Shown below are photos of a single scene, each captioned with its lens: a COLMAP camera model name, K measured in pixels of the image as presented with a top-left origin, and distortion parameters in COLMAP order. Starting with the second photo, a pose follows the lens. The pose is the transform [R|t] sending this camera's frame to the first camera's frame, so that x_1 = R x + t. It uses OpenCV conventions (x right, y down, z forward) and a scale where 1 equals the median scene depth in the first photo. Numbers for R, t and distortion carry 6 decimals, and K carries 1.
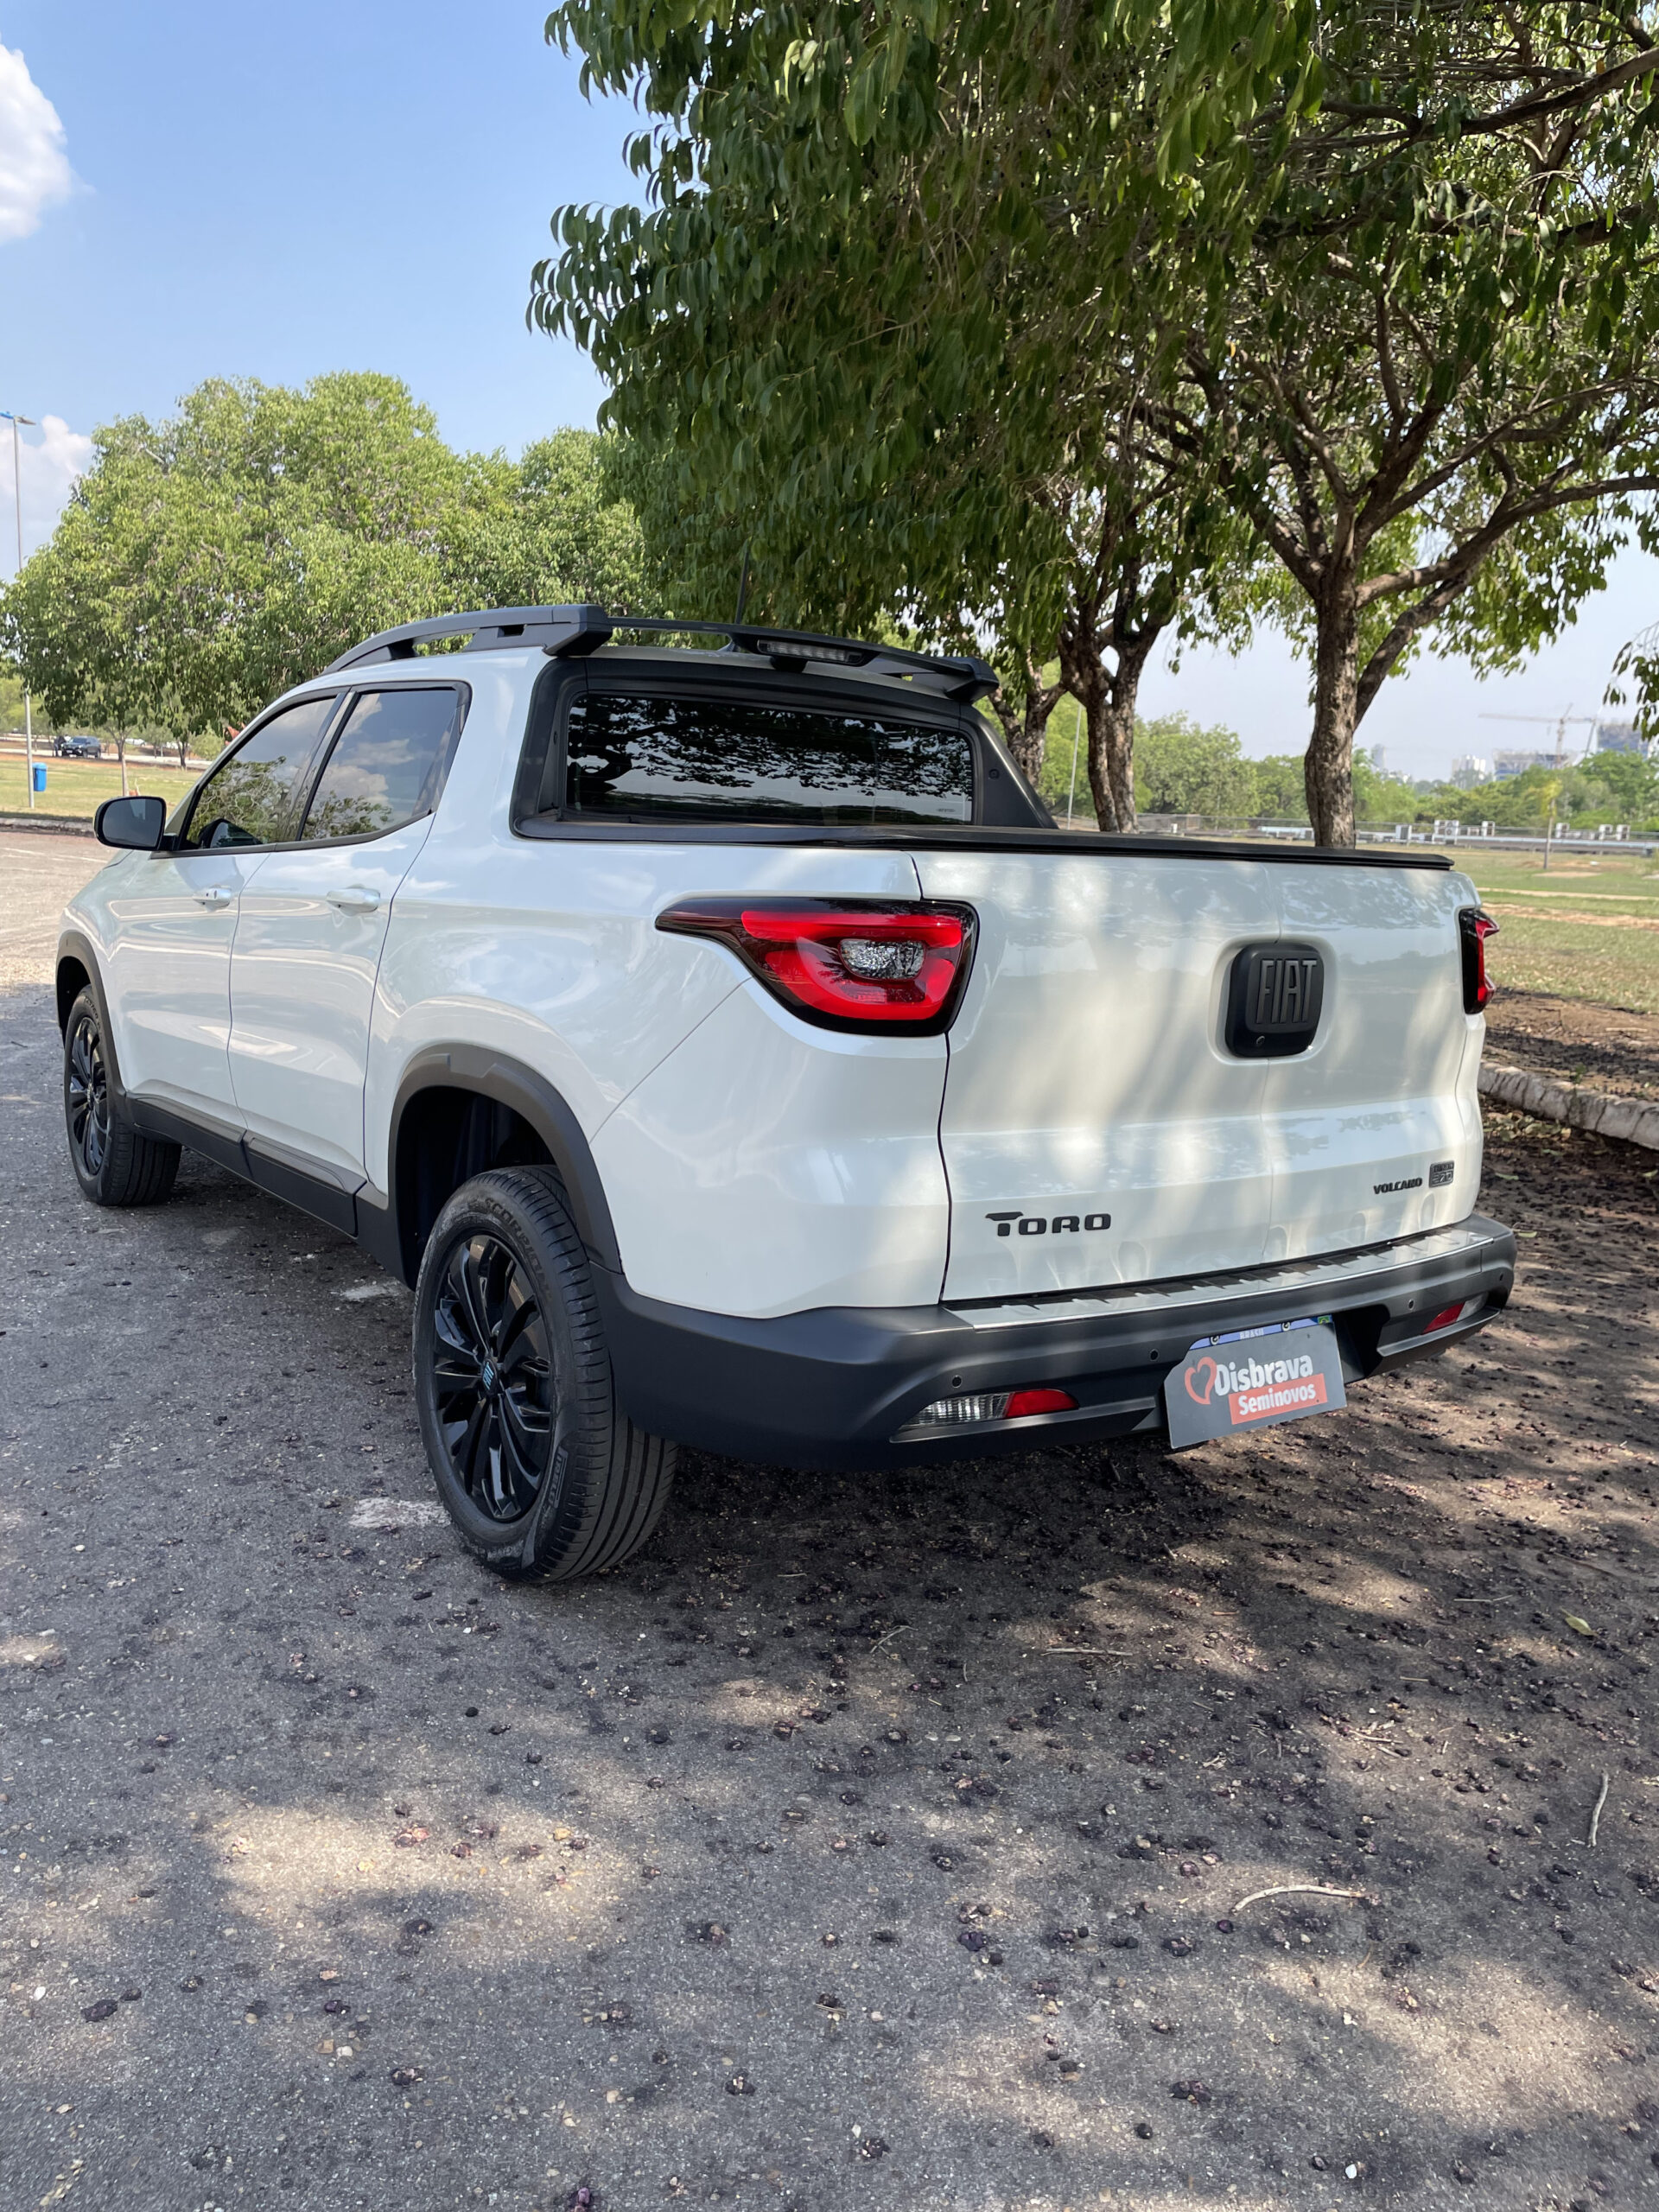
lens RADIAL K [[1653.2, 0, 842.2], [0, 1653.2, 1094.6], [0, 0, 1]] dist [0.097728, -0.145719]
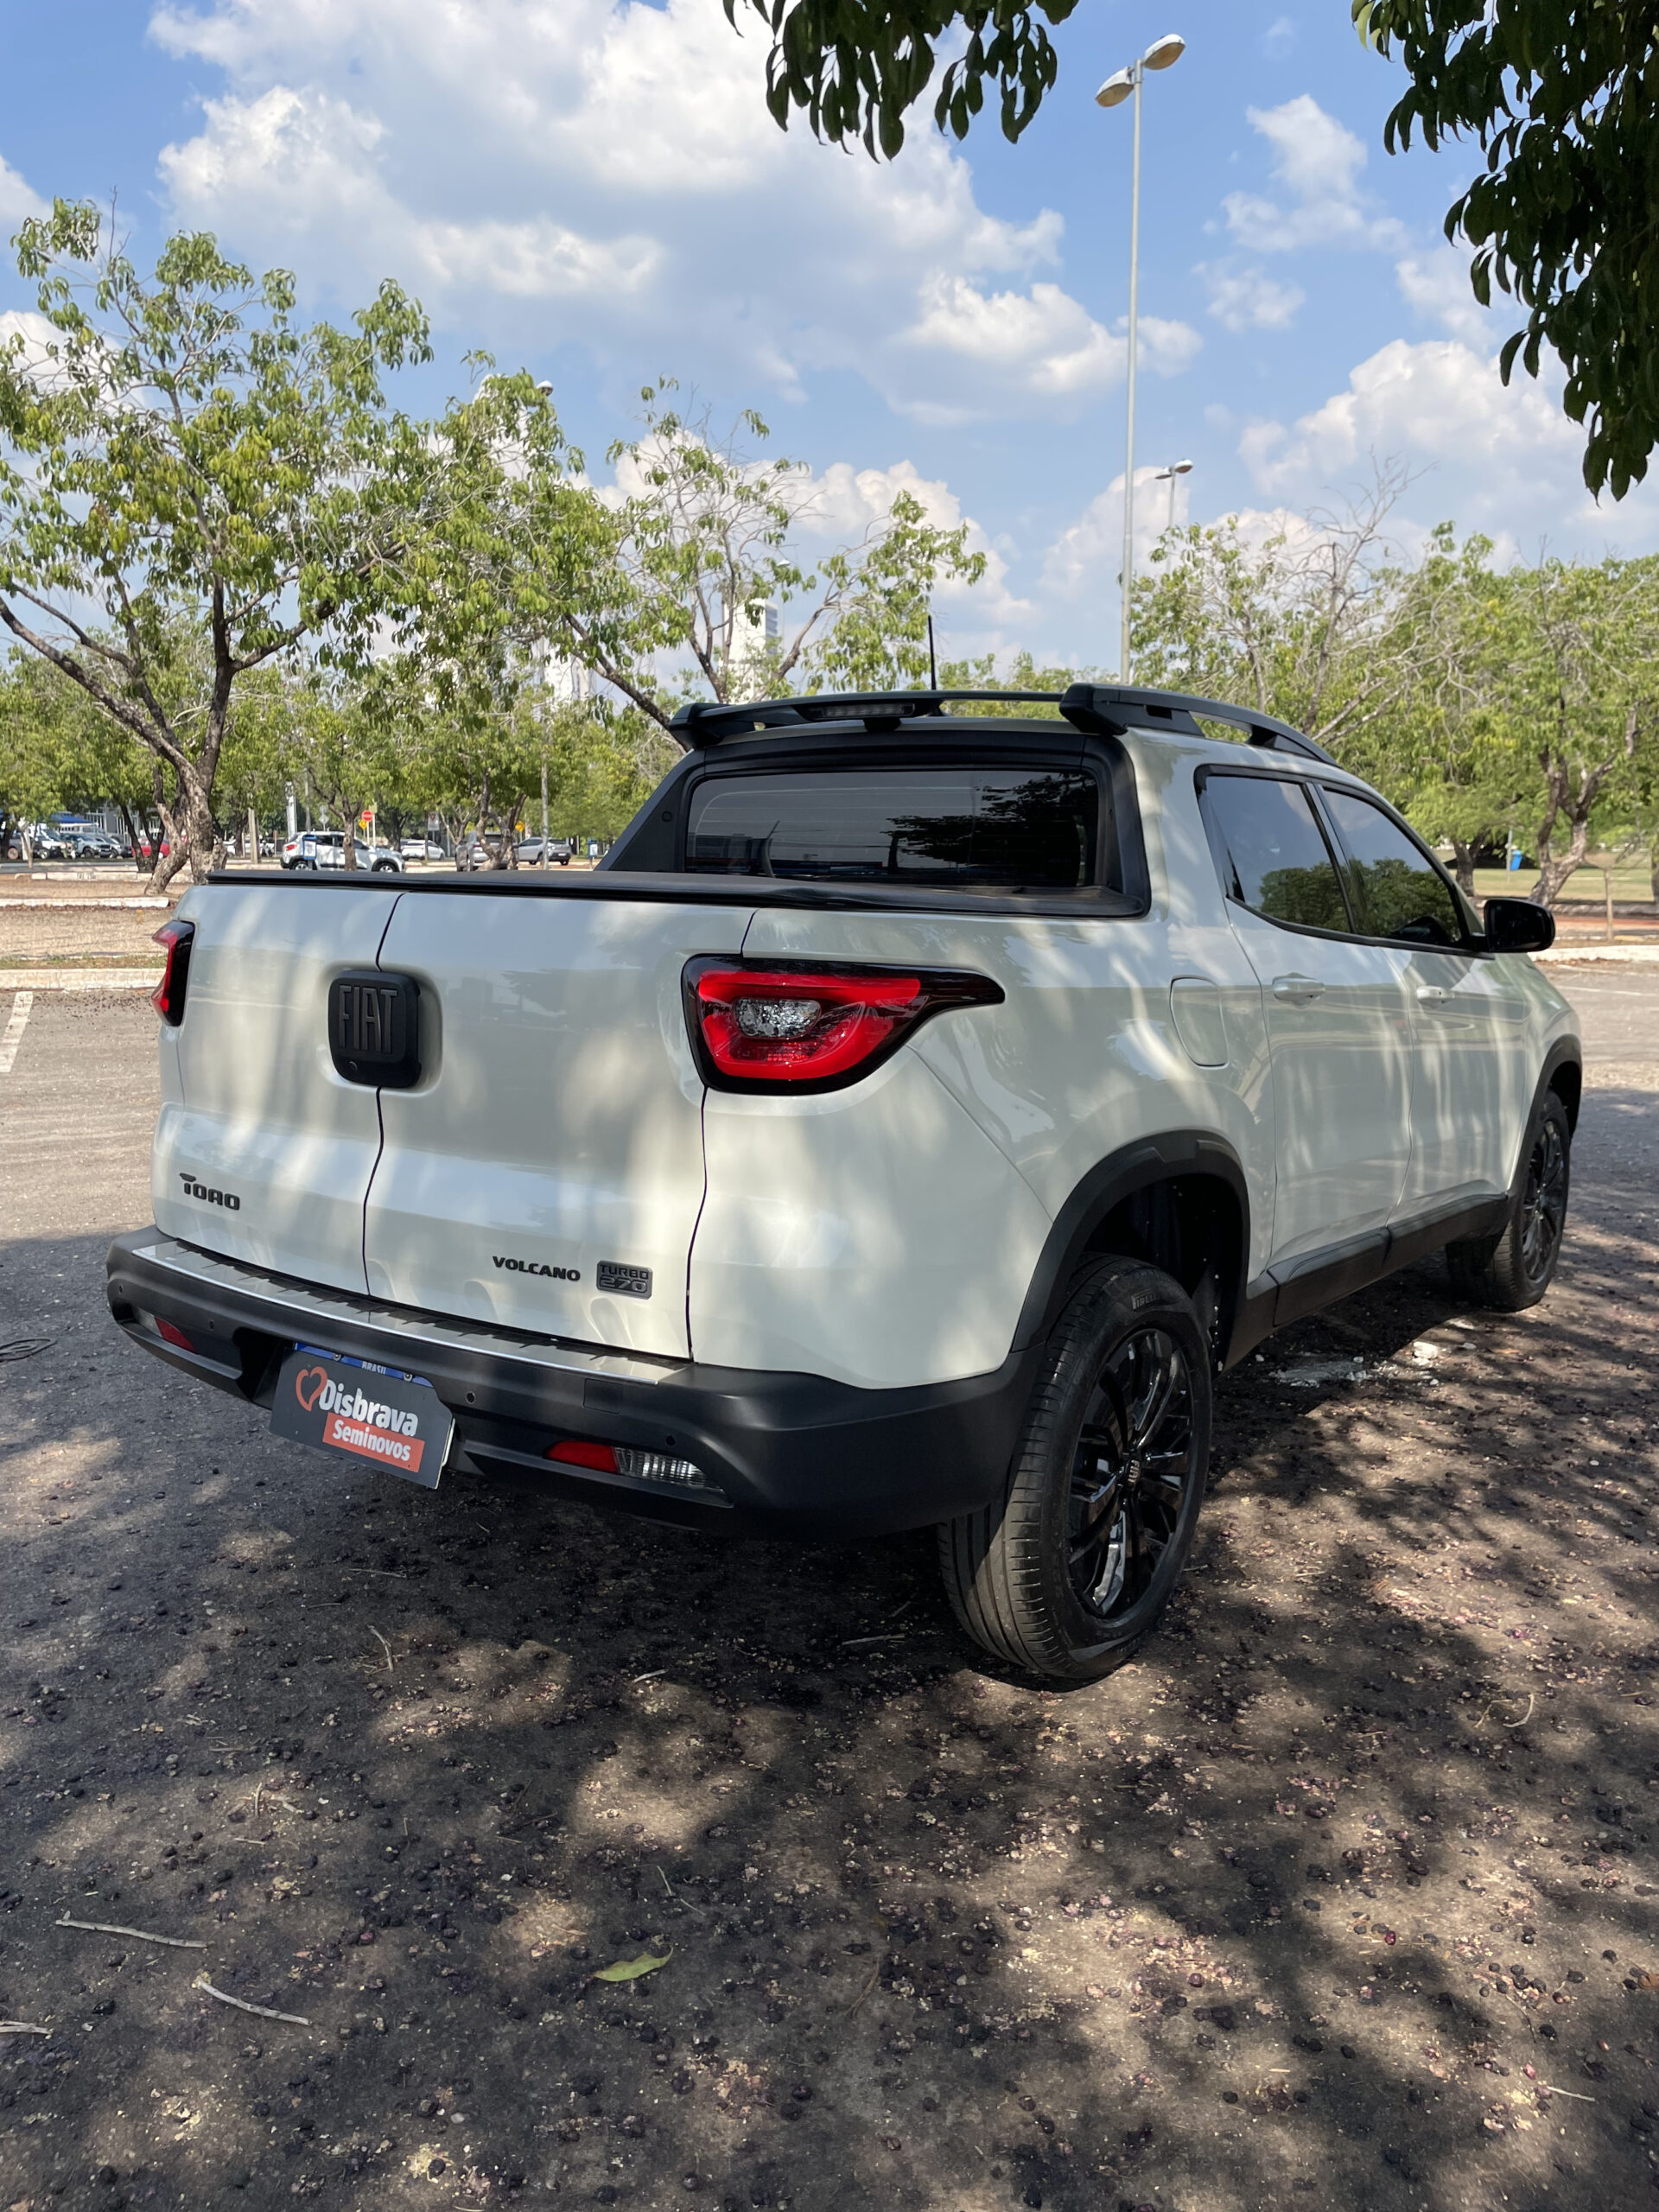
lens RADIAL K [[1683.0, 0, 814.7], [0, 1683.0, 1076.2], [0, 0, 1]] dist [0.081178, -0.098965]
pose [[0.309208, 0.069231, -0.948471, 1.108260], [-0.152955, 0.987983, 0.022251, -0.077768], [0.938613, 0.138193, 0.316082, 0.791623]]
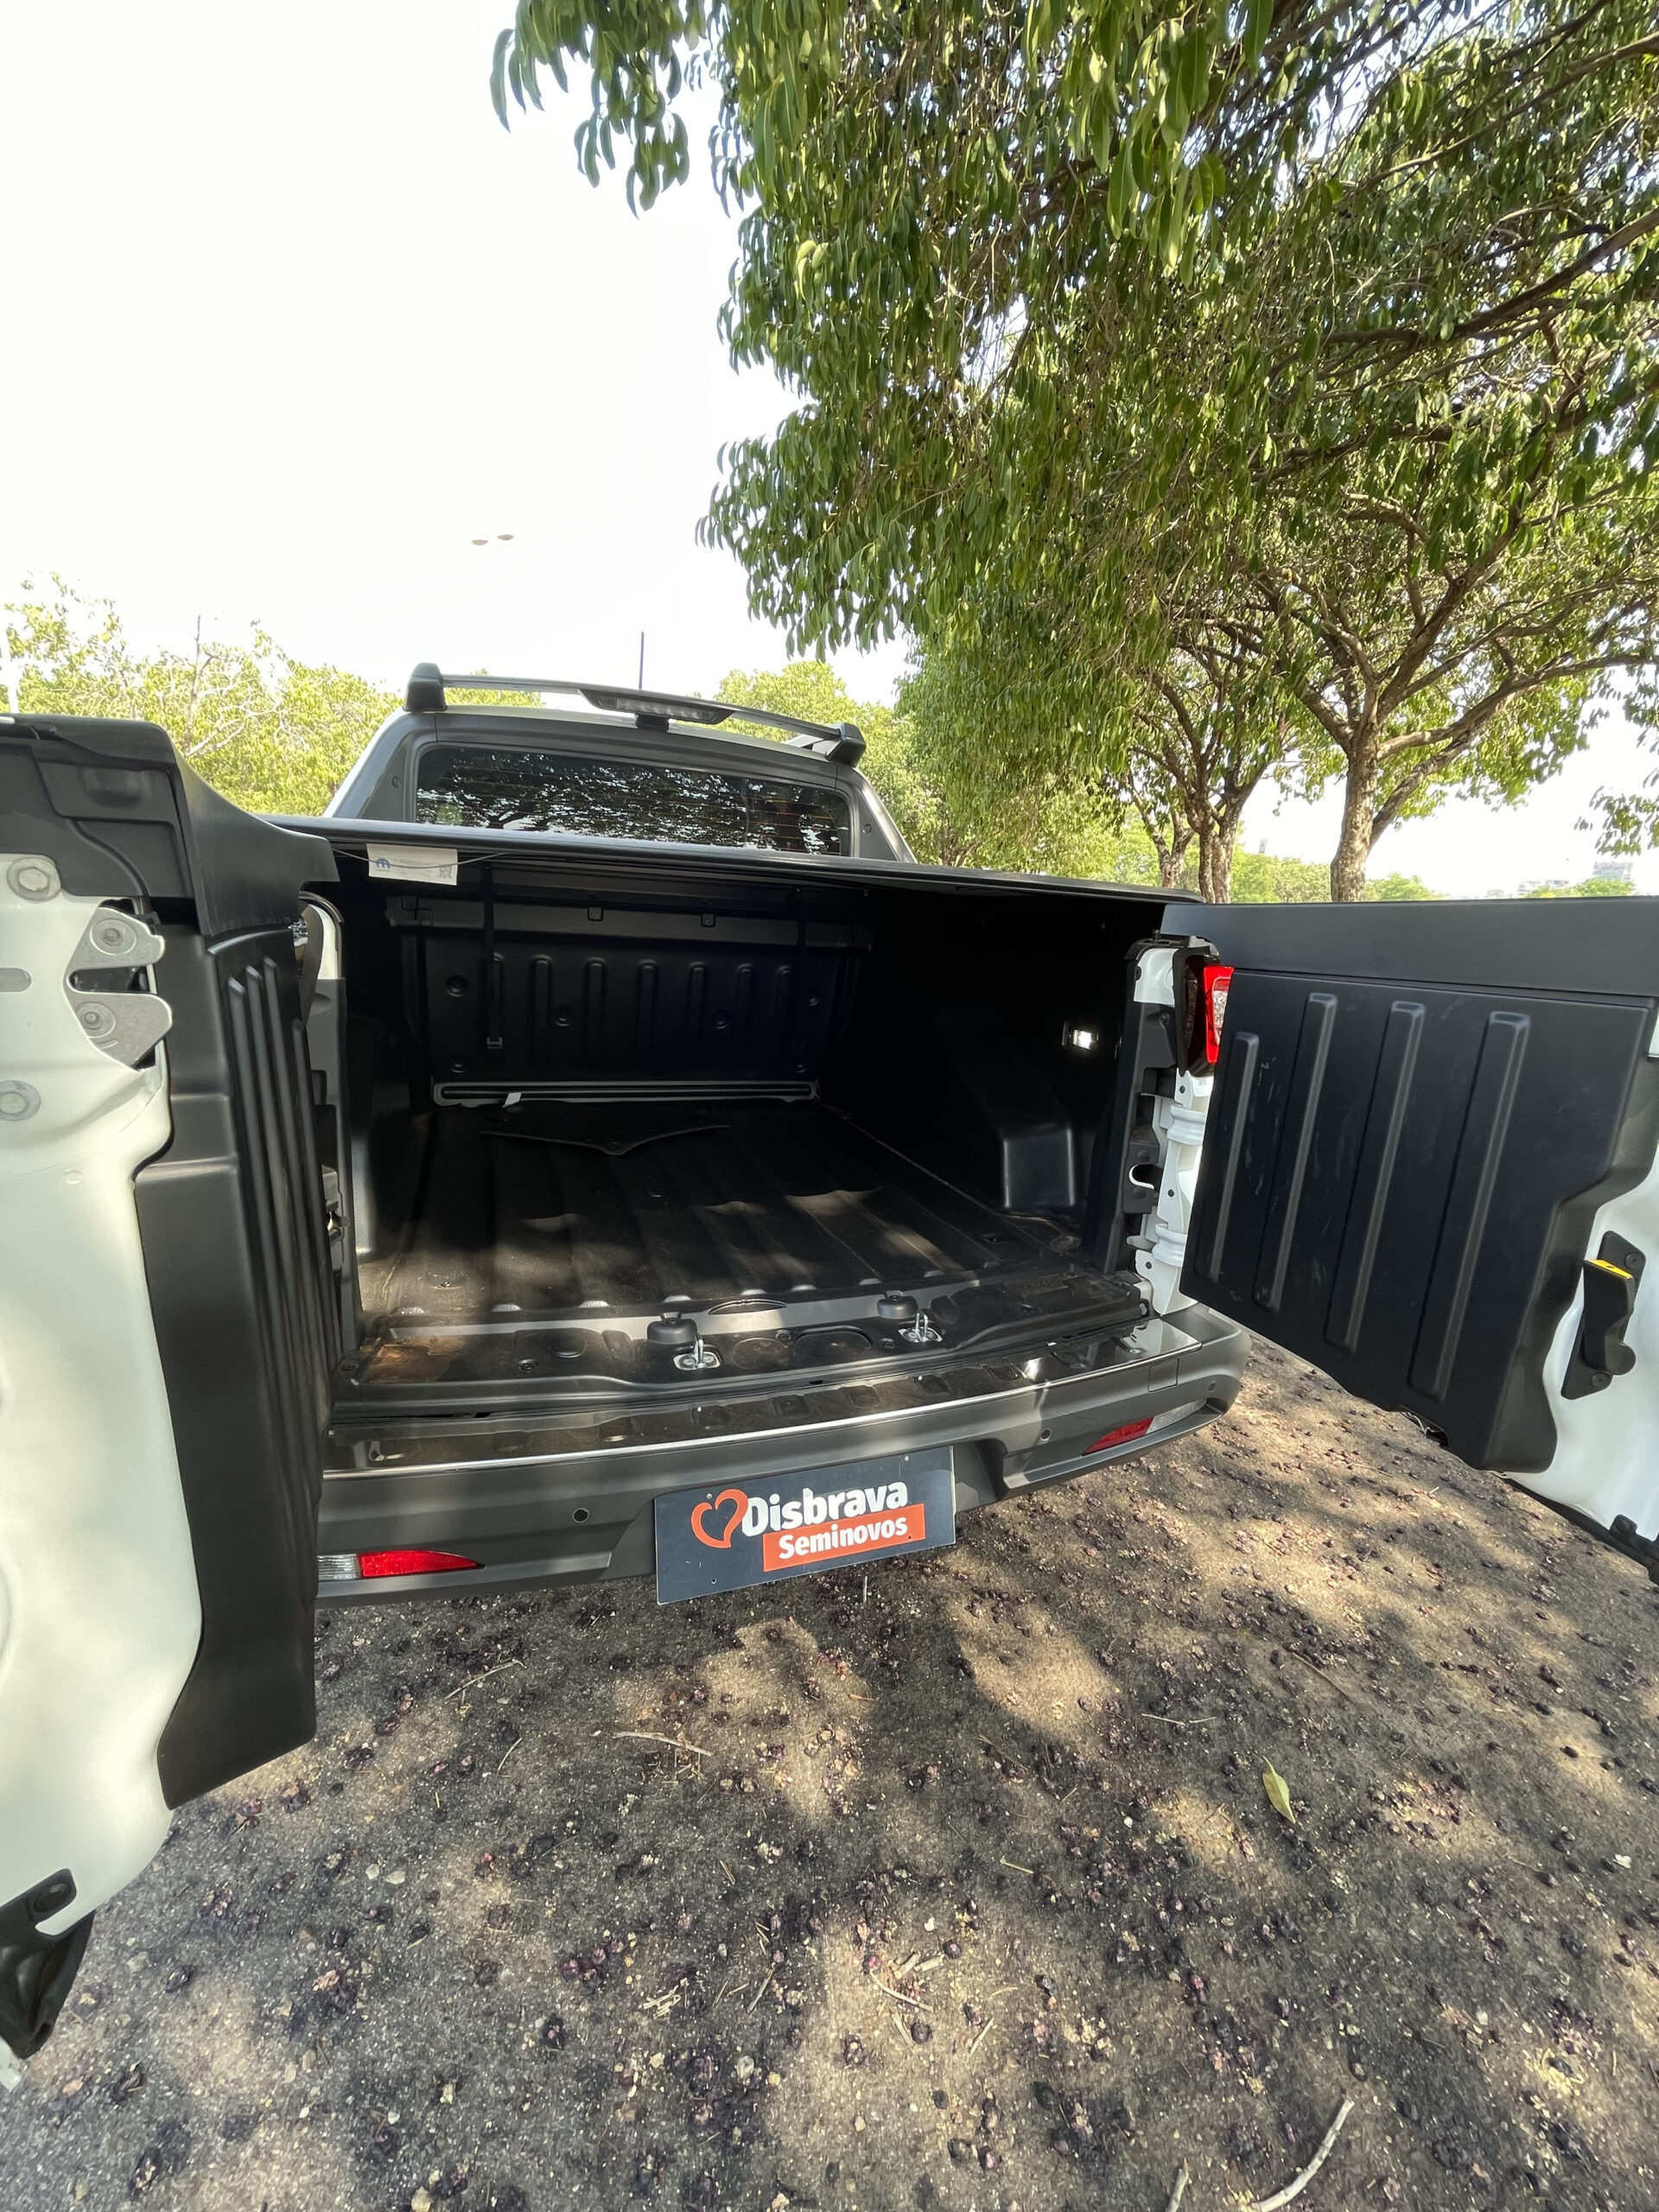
lens RADIAL K [[902.1, 0, 836.4], [0, 902.1, 1103.7], [0, 0, 1]] dist [-0.002034, 0.000093]
pose [[0.964809, 0.069573, -0.253581, 0.312204], [-0.057406, 0.996830, 0.055079, -0.048568], [0.256609, -0.038584, 0.965745, 0.506845]]
